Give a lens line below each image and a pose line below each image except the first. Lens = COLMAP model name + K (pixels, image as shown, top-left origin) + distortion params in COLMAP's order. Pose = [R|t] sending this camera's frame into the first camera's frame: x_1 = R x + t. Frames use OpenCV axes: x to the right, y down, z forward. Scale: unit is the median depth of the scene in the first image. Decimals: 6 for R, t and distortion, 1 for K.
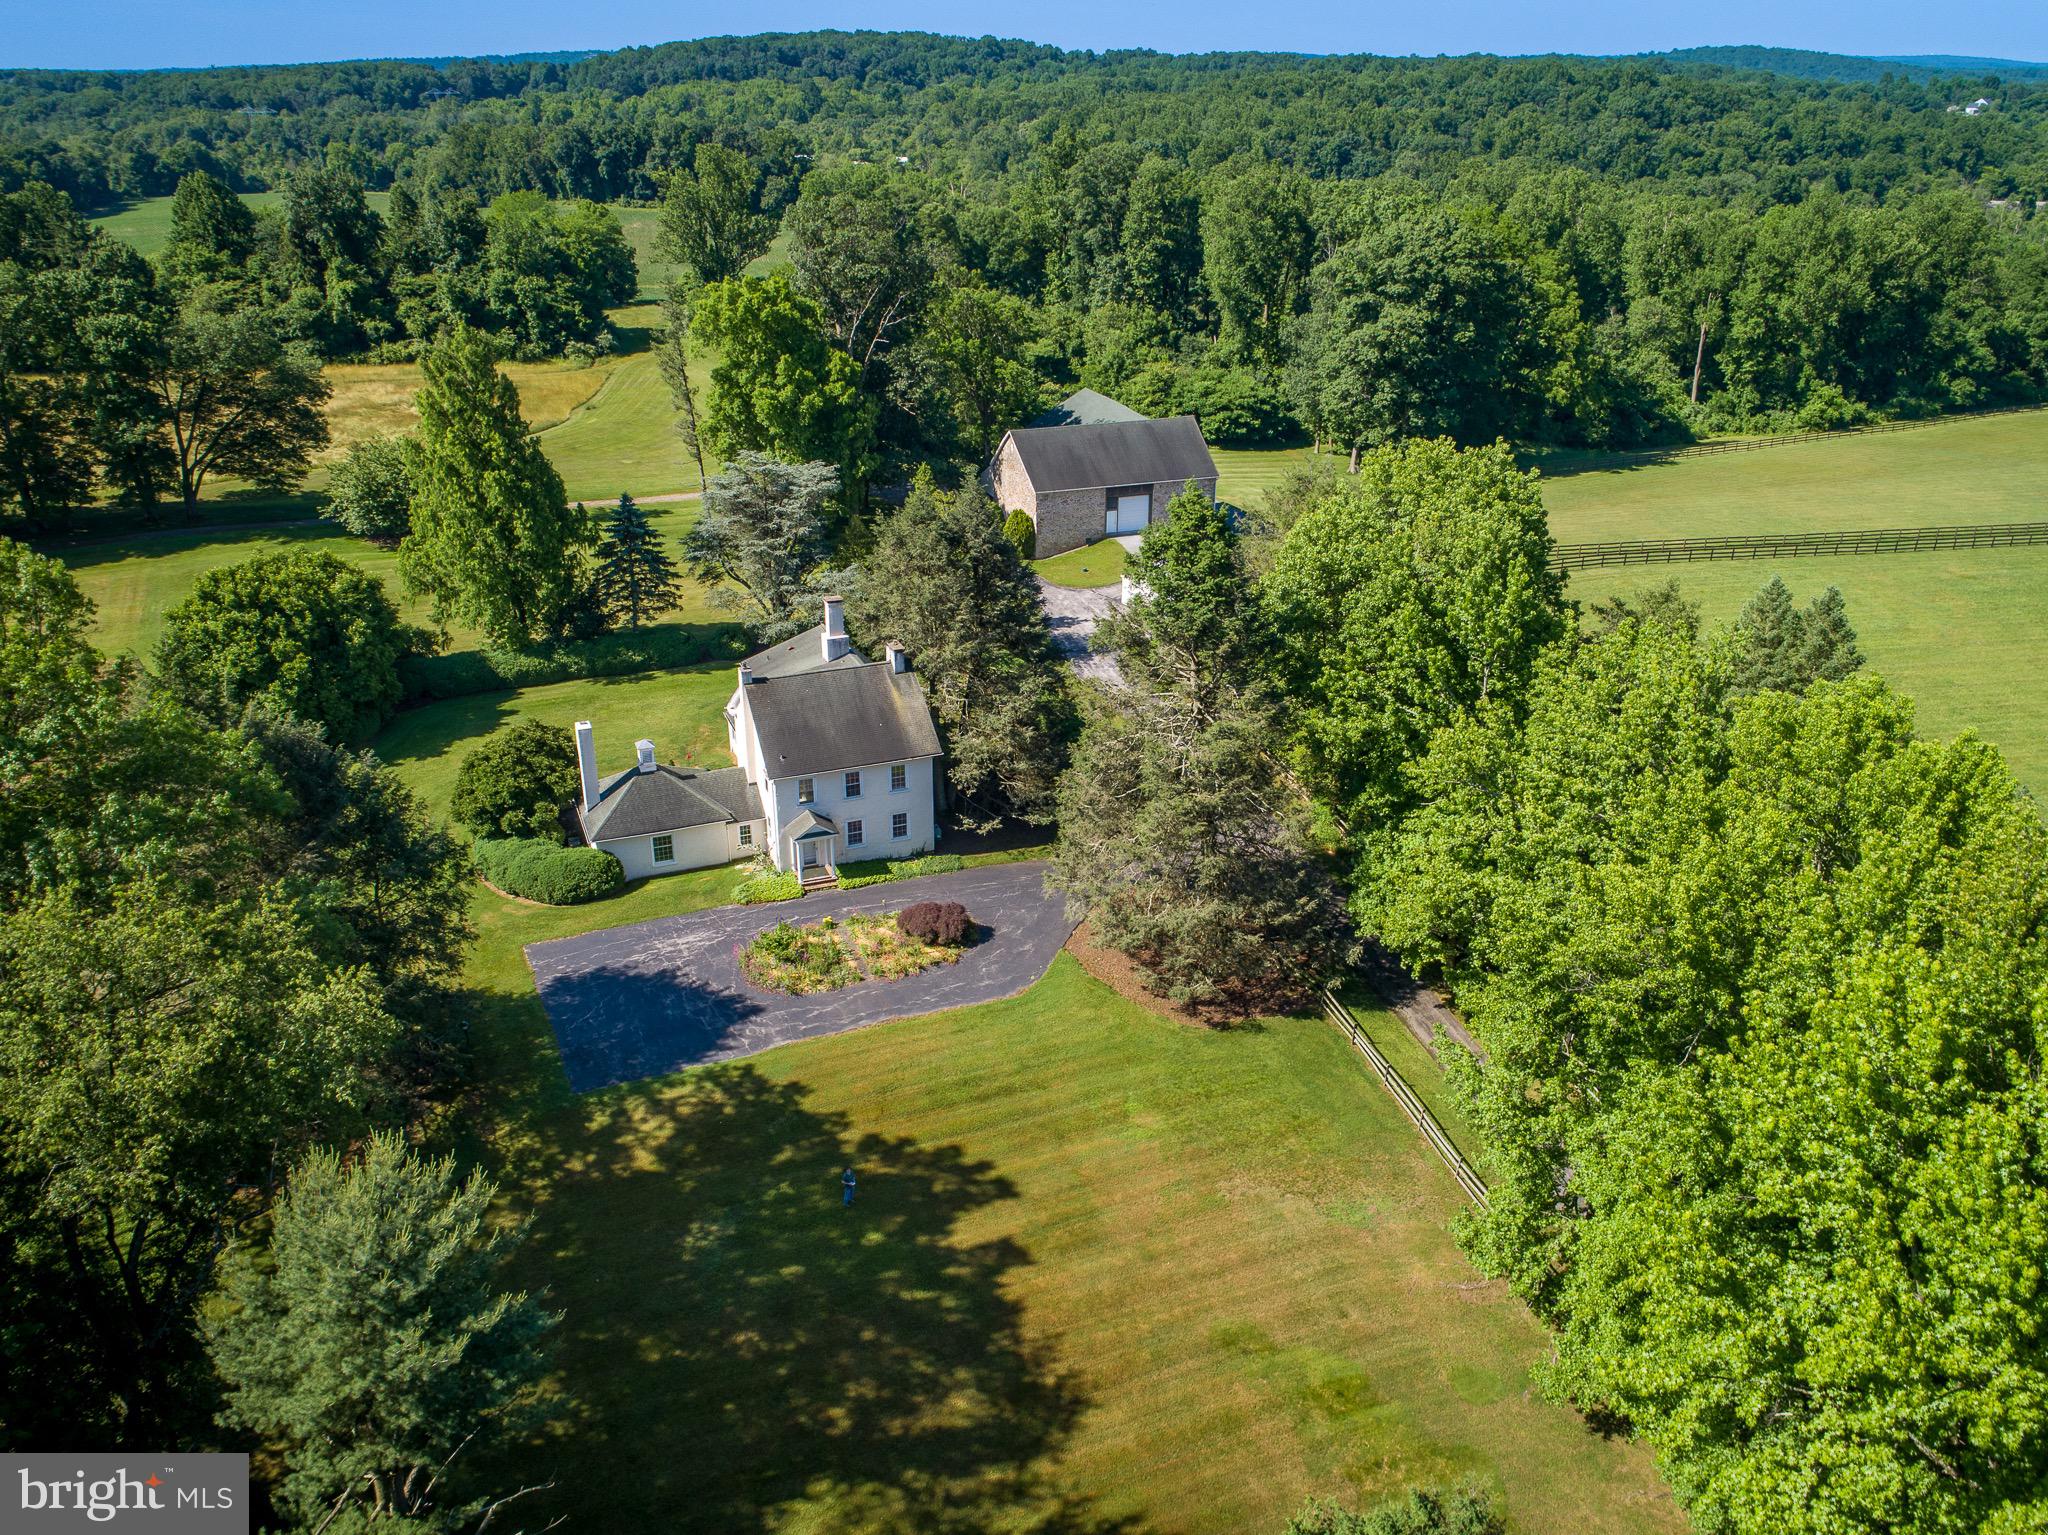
lens RADIAL K [[1655.3, 0, 991.4], [0, 1655.3, 764.6], [0, 0, 1]] dist [-0.020564, 0.013849]
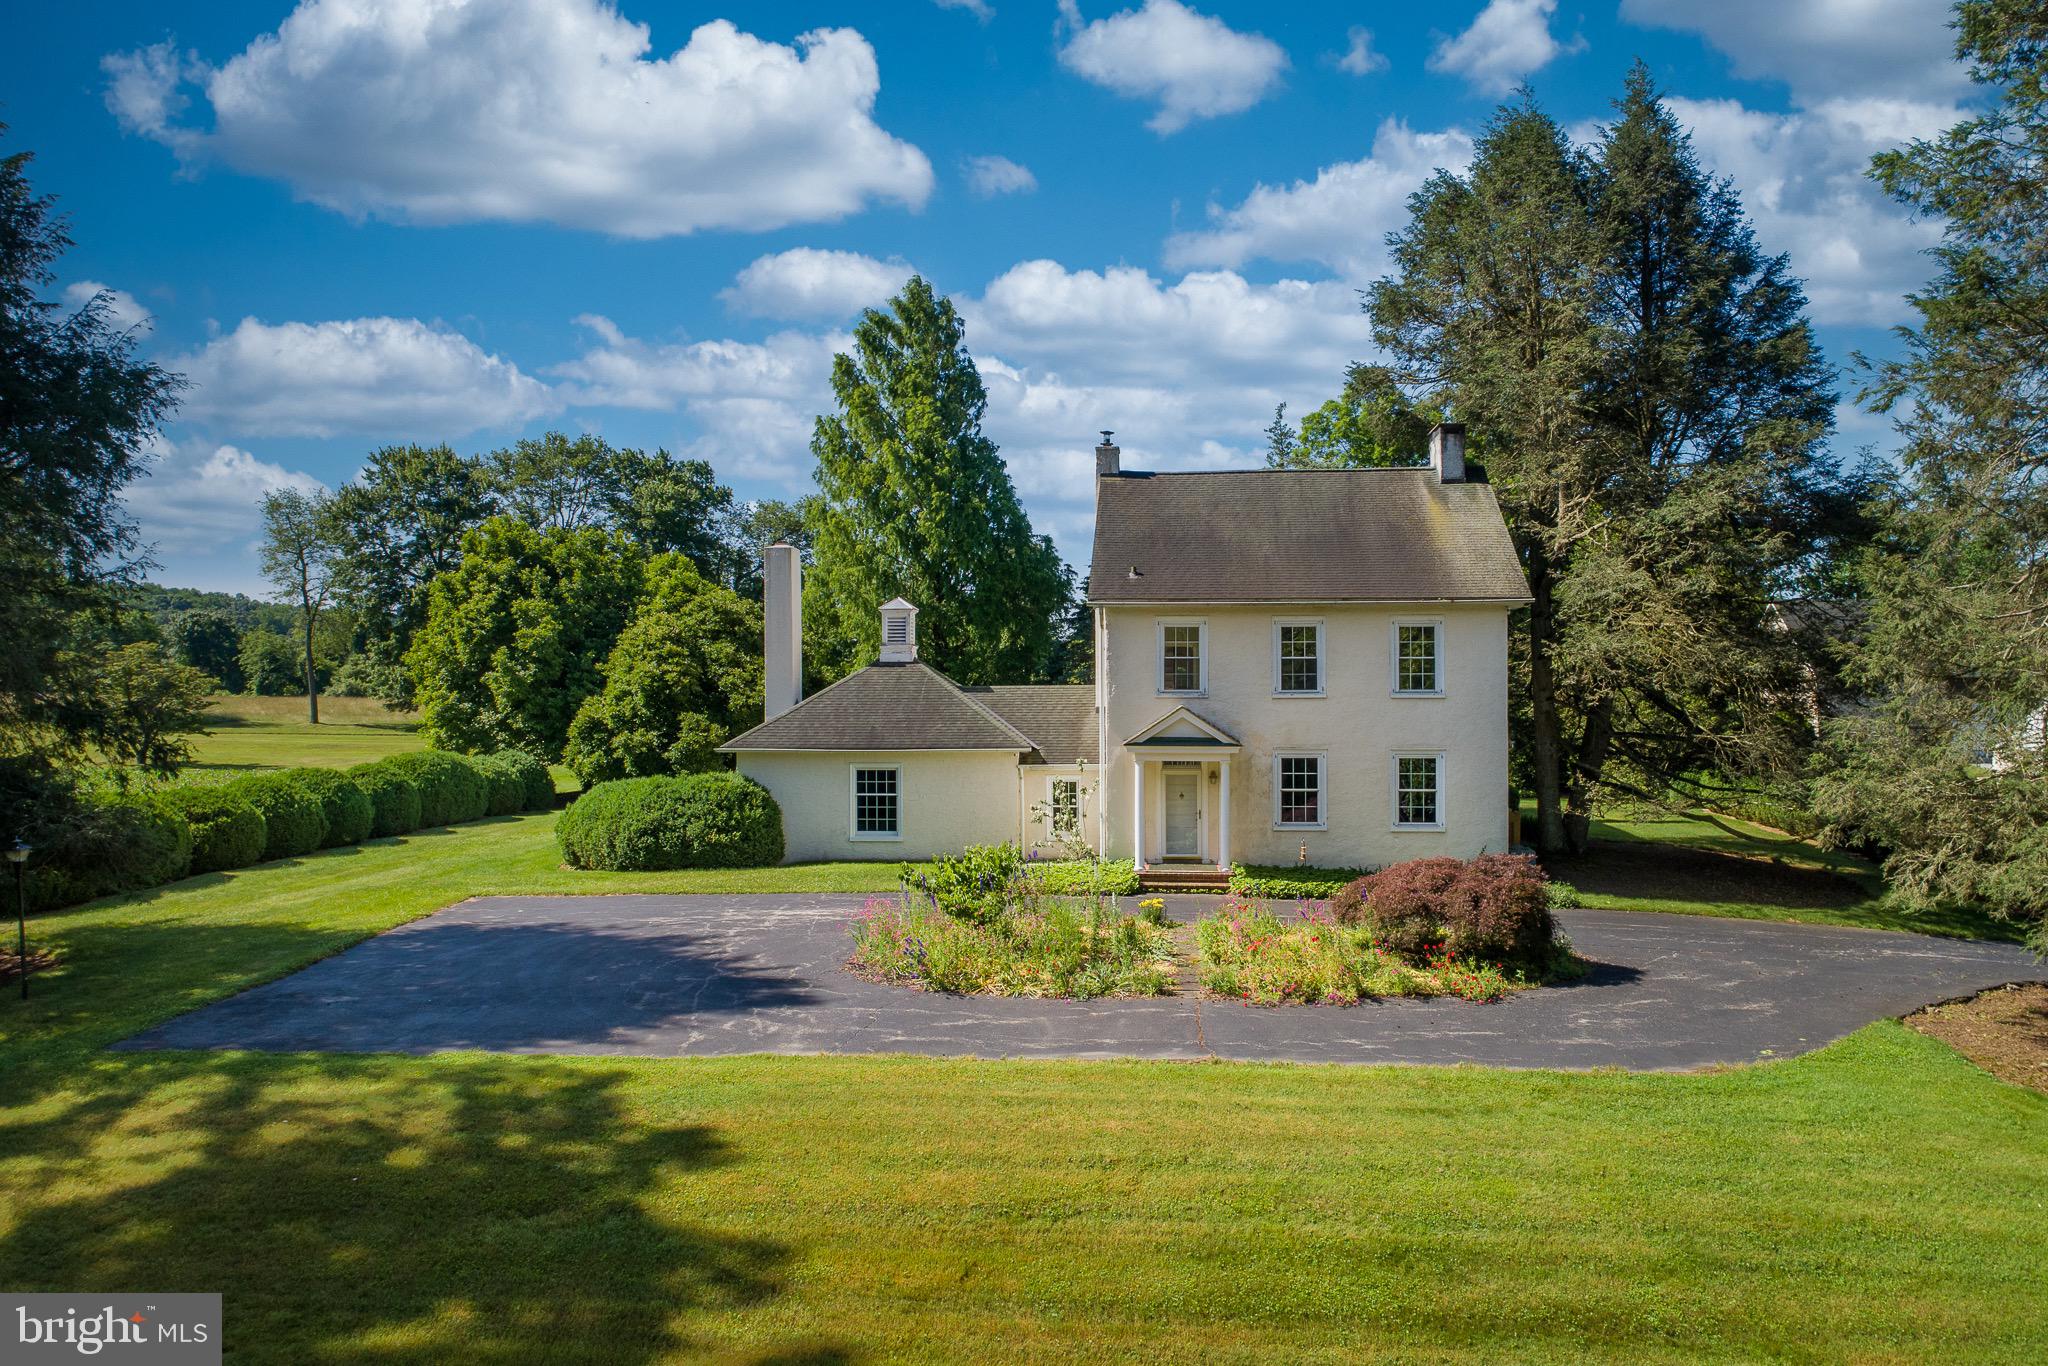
lens RADIAL K [[1522.5, 0, 1024.0], [0, 1522.5, 683.0], [0, 0, 1]] dist [-0.054234, -0.003534]
pose [[0.903517, 0.001125, -0.428550, 0.008240], [-0.178587, 0.910018, -0.374130, 0.087076], [0.389567, 0.414566, 0.822418, 0.338976]]
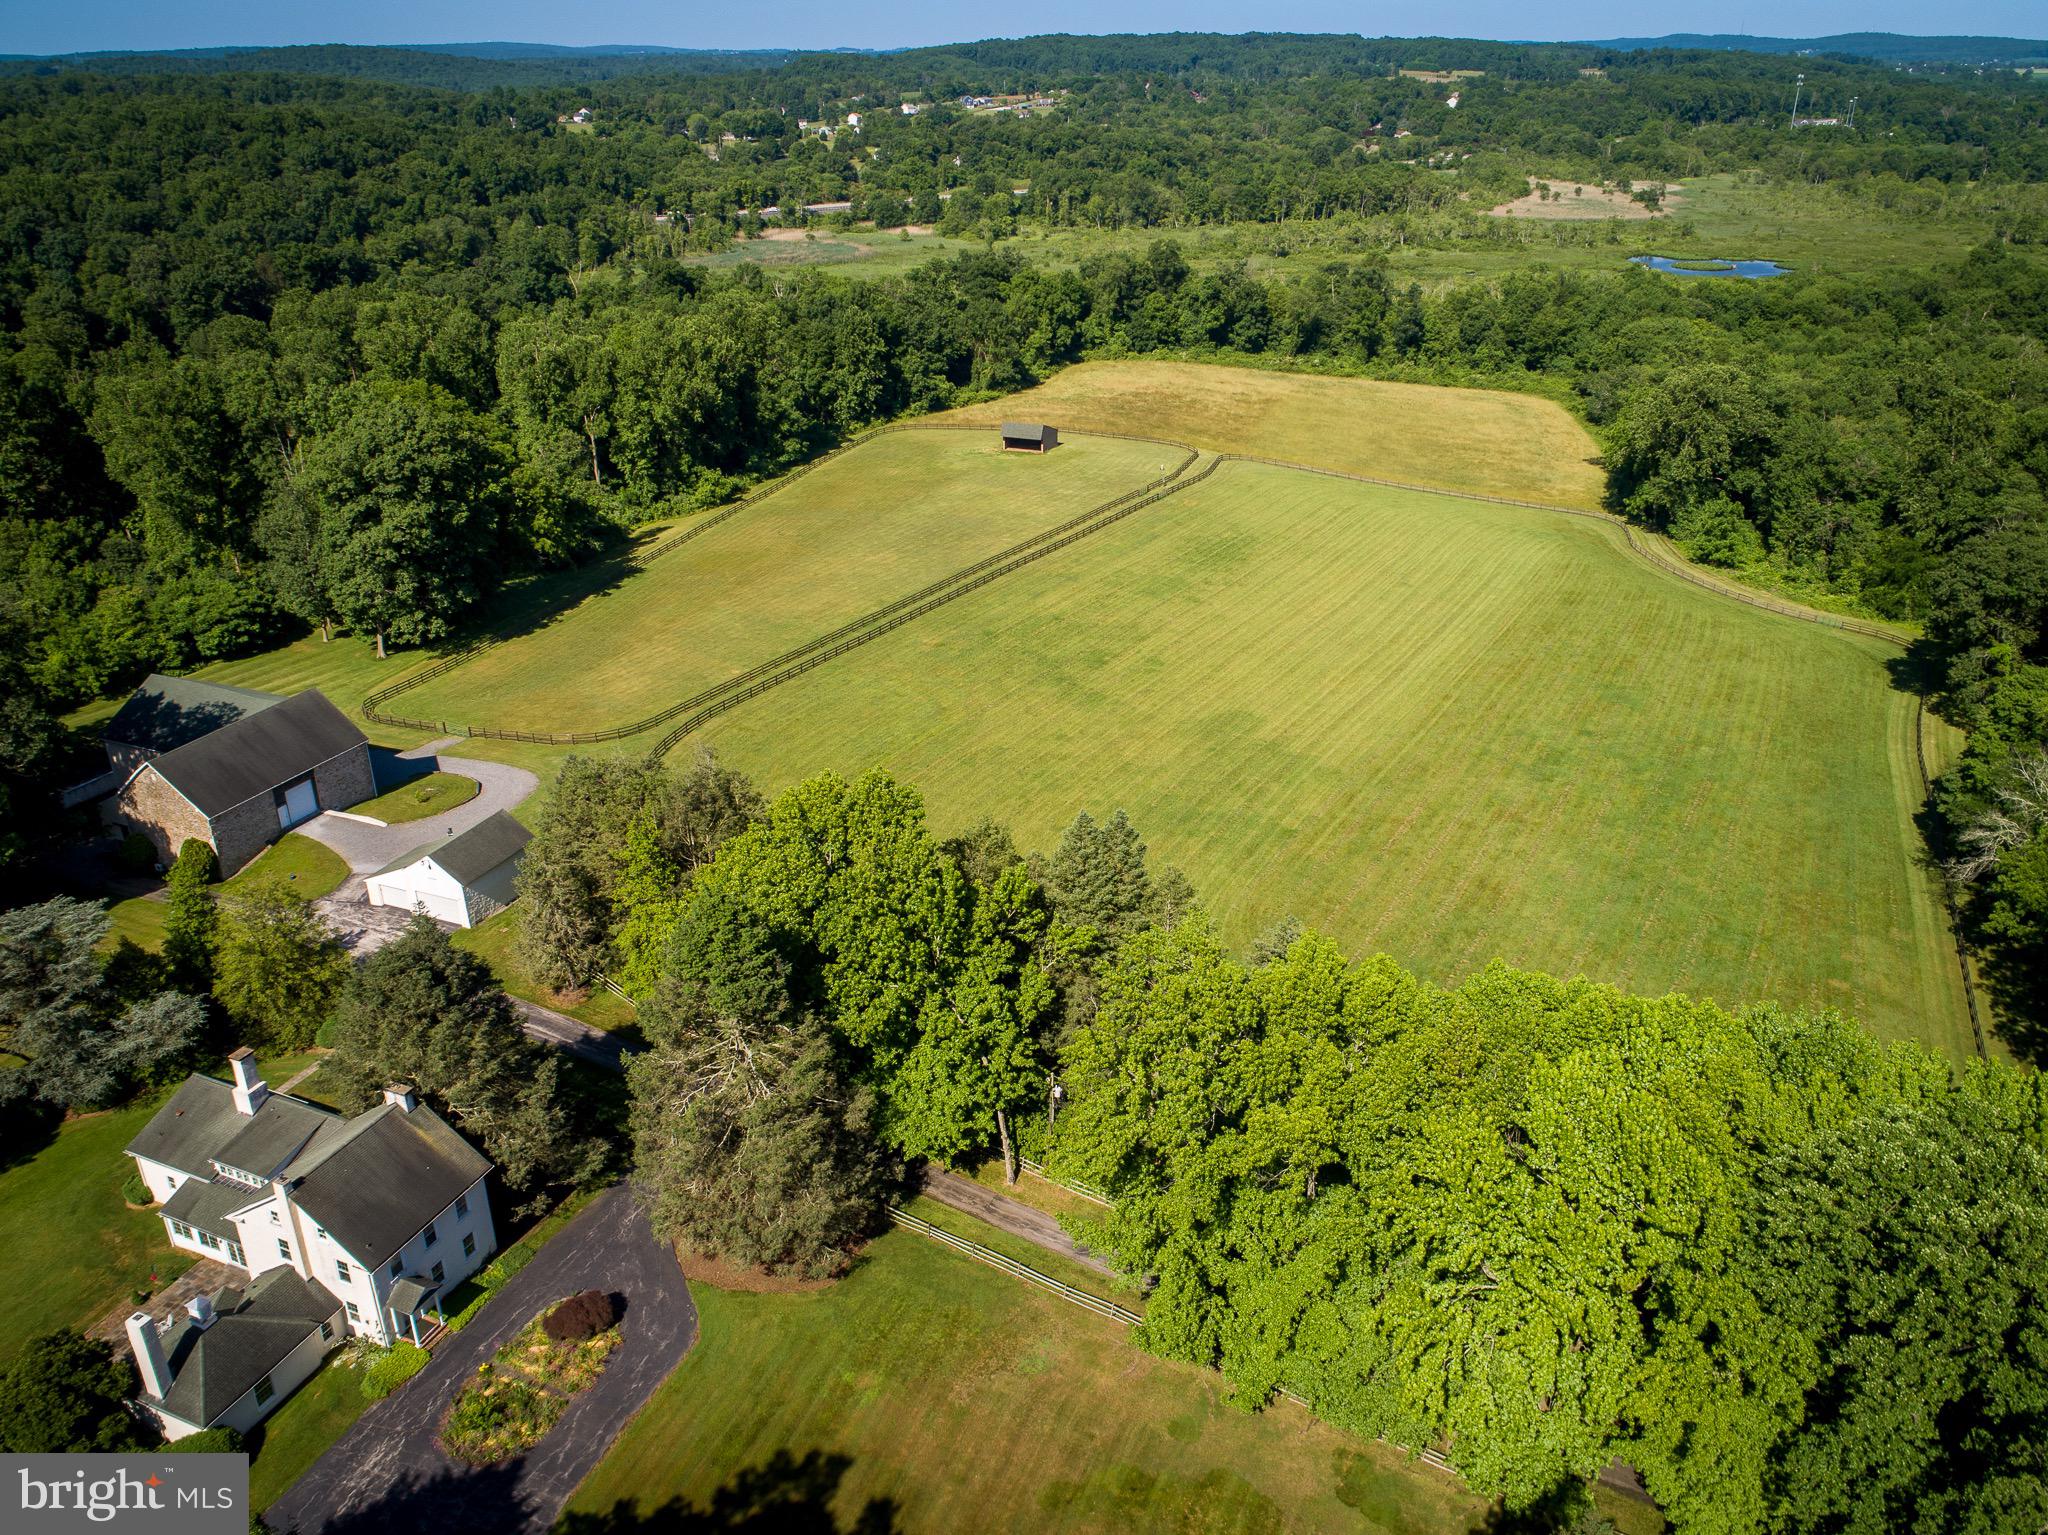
lens RADIAL K [[1655.3, 0, 991.4], [0, 1655.3, 764.6], [0, 0, 1]] dist [-0.020564, 0.013849]
pose [[0.695034, -0.315483, 0.646064, -0.211863], [0.288488, 0.945450, 0.151323, -0.164781], [-0.658561, 0.081207, 0.748133, -0.017554]]
